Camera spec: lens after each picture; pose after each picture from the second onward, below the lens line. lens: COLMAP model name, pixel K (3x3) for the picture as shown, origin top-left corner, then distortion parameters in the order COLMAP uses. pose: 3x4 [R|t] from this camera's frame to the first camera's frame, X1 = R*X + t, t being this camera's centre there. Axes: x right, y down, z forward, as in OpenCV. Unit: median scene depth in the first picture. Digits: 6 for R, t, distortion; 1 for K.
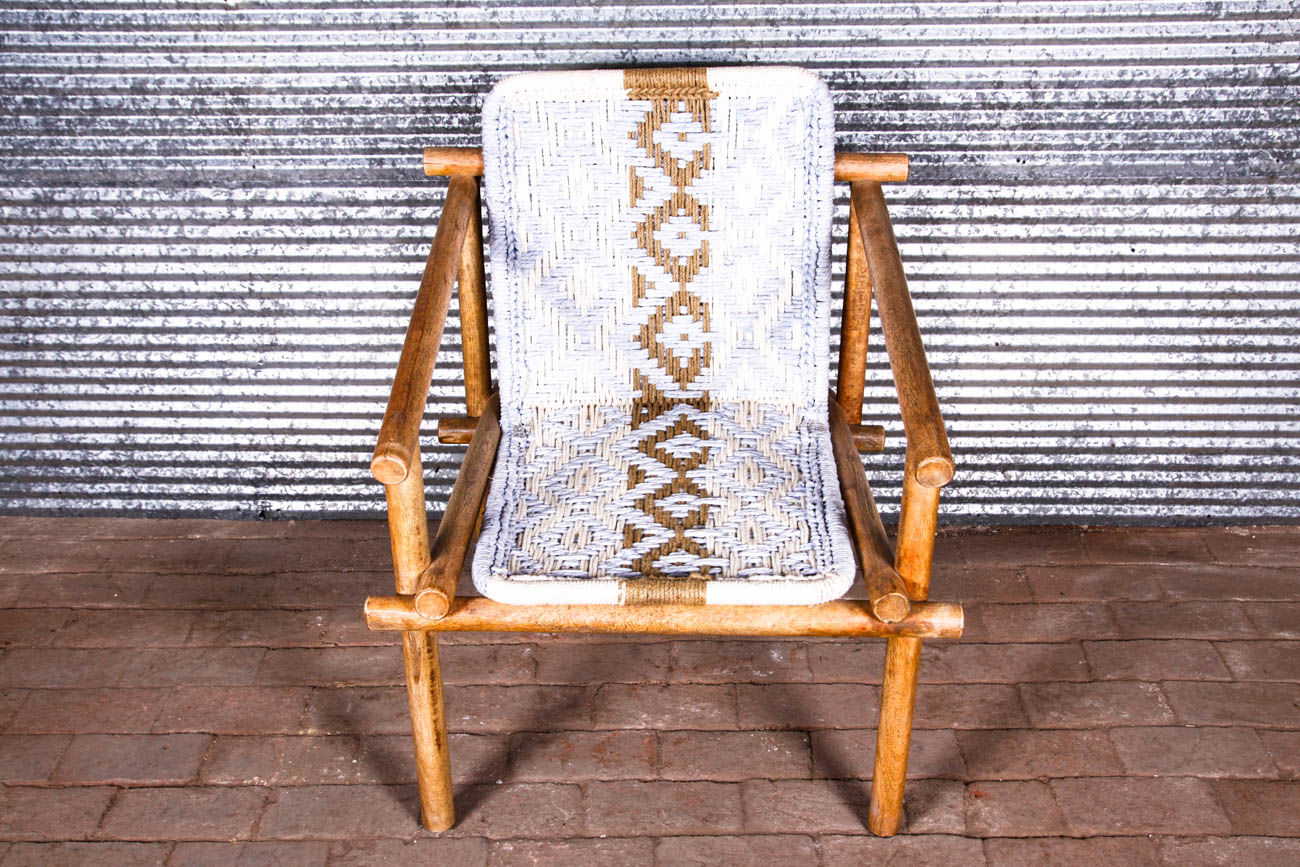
lens RADIAL K [[1344.7, 0, 650.0], [0, 1344.7, 433.5], [0, 0, 1]] dist [-0.072013, 0.221776]
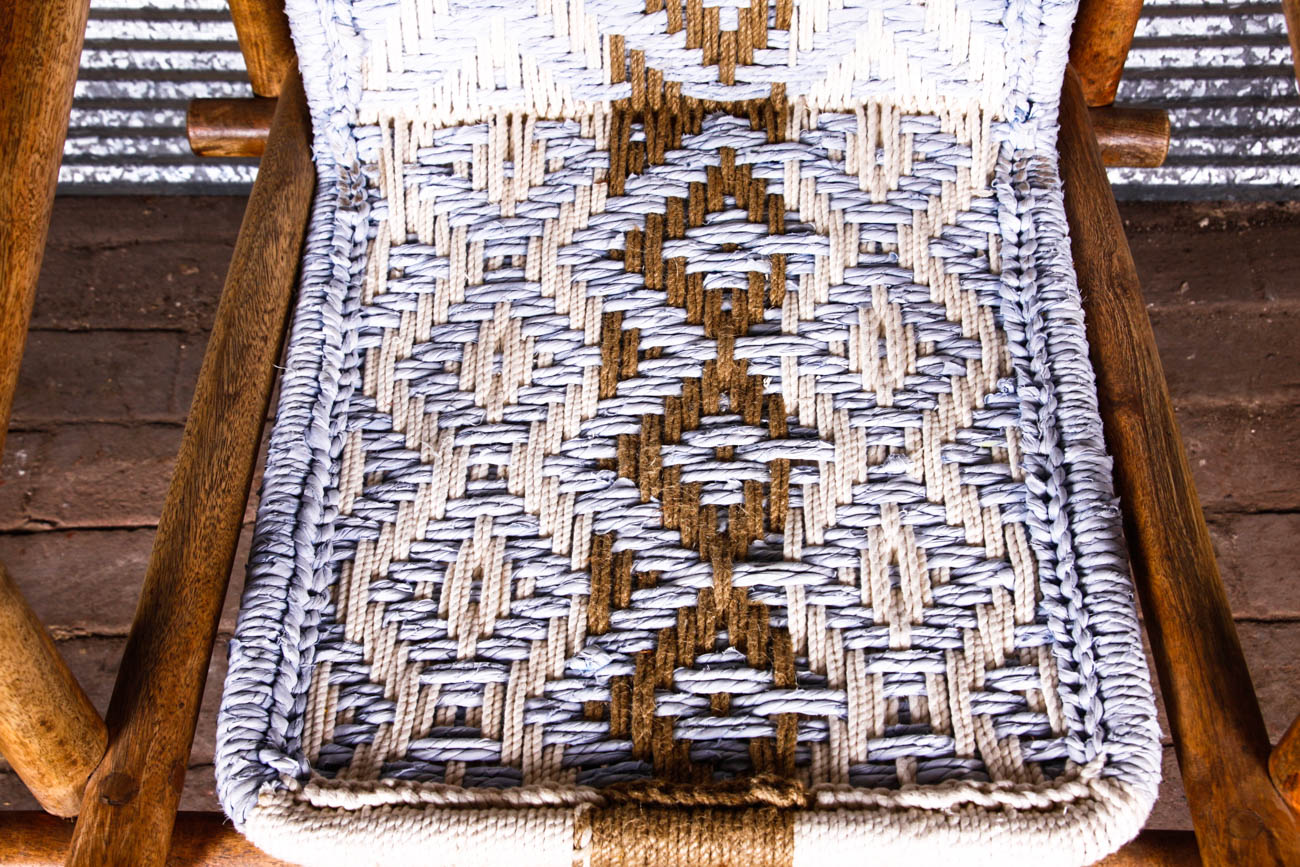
lens RADIAL K [[1639.9, 0, 650.0], [0, 1639.9, 433.5], [0, 0, 1]] dist [-0.020186, 0.325726]
pose [[0.999894, -0.010002, -0.010598, 0.004206], [0.013605, 0.901283, 0.433017, -0.145622], [0.005220, -0.433115, 0.901323, 0.436360]]
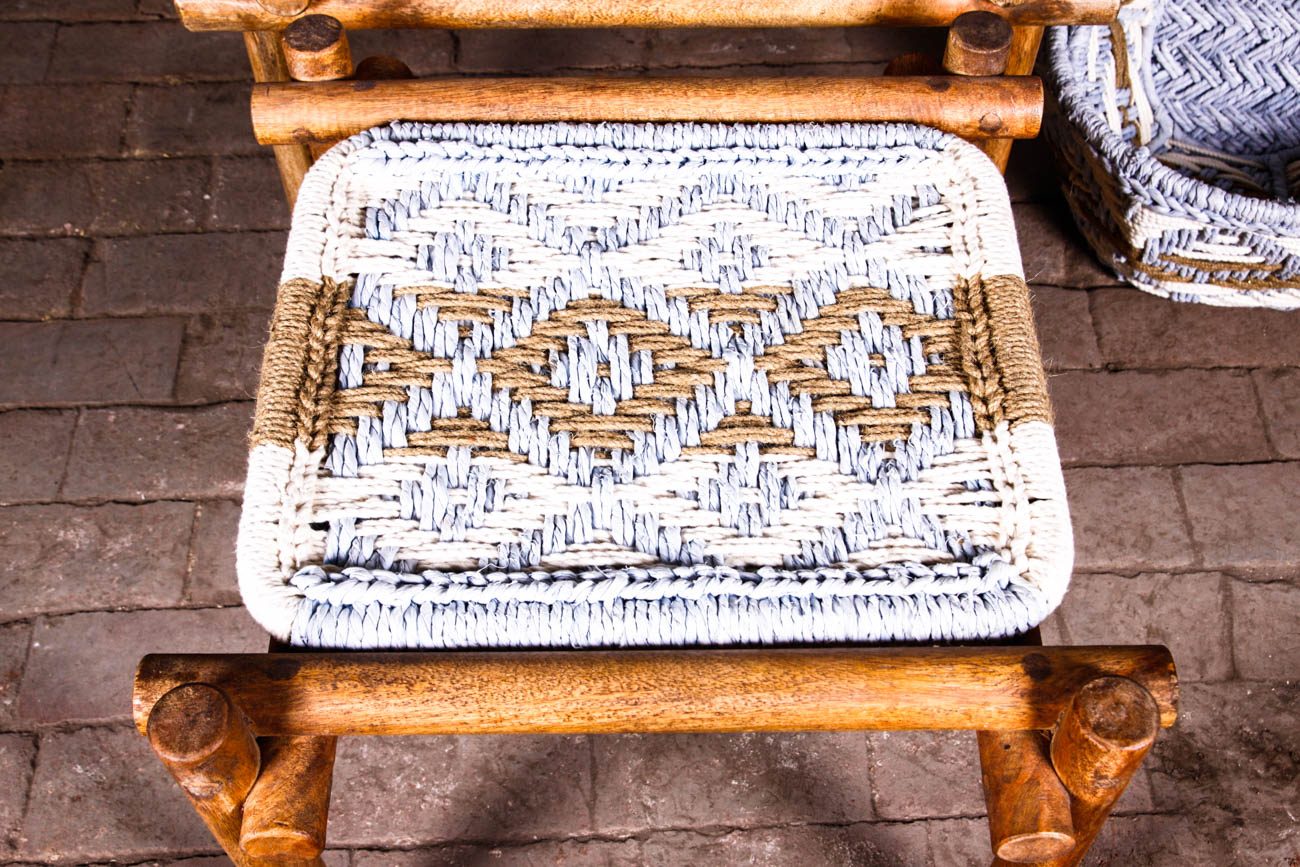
lens RADIAL K [[1551.4, 0, 650.0], [0, 1551.4, 433.5], [0, 0, 1]] dist [-0.017023, 0.225615]
pose [[0.999293, -0.028119, 0.024976, -0.009845], [0.013633, 0.889743, 0.456259, -0.012678], [-0.035052, -0.455595, 0.889497, 0.181358]]
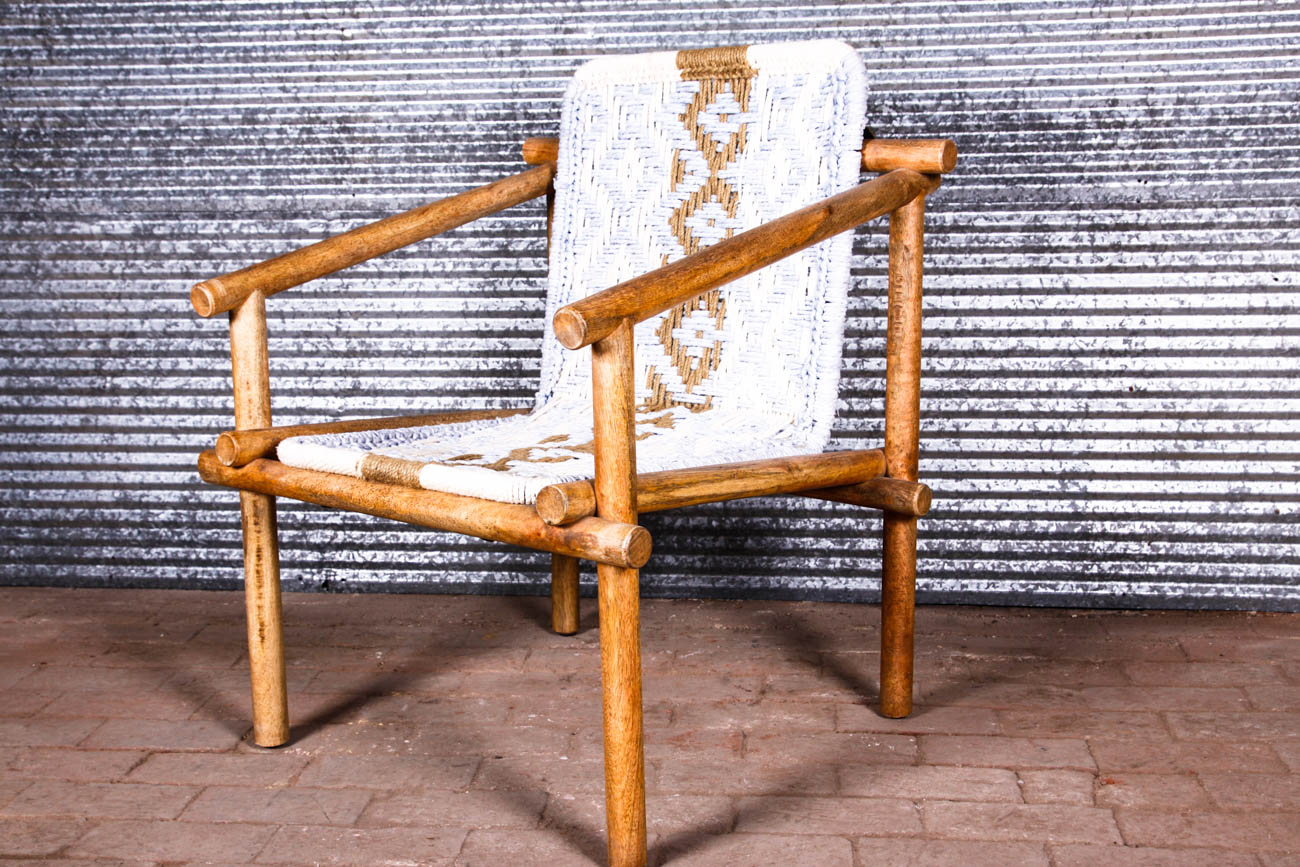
lens RADIAL K [[1639.9, 0, 650.0], [0, 1639.9, 433.5], [0, 0, 1]] dist [-0.020186, 0.325726]
pose [[0.995896, 0.012333, -0.089661, 0.034556], [-0.038205, 0.955366, -0.292943, 0.320405], [0.082046, 0.295167, 0.951917, -0.089619]]
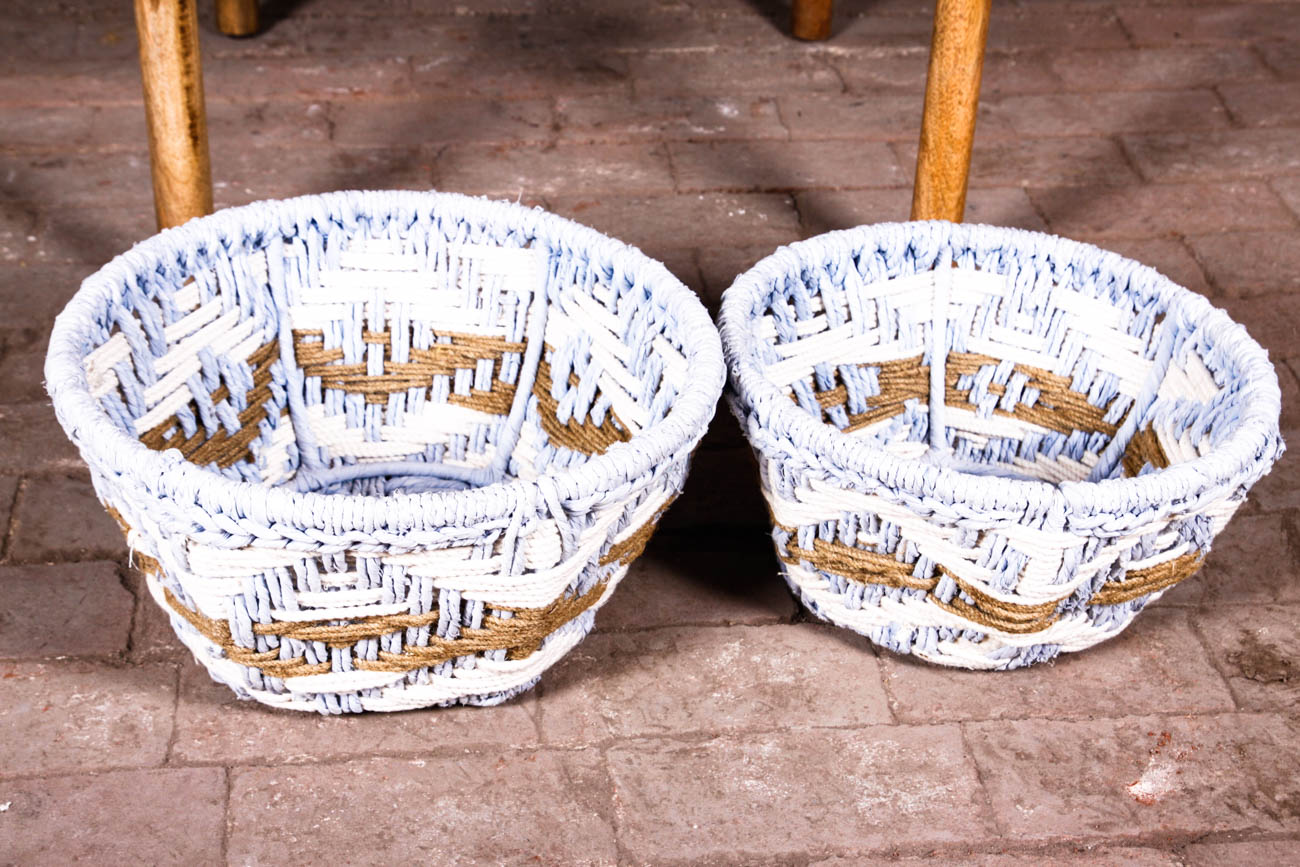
lens RADIAL K [[2161.8, 0, 650.0], [0, 2161.8, 433.5], [0, 0, 1]] dist [0.108244, 0.108010]
pose [[0.993041, -0.026470, 0.114755, -0.056649], [0.017755, 0.996926, 0.076317, 0.230183], [-0.116422, -0.073749, 0.990458, 0.015157]]
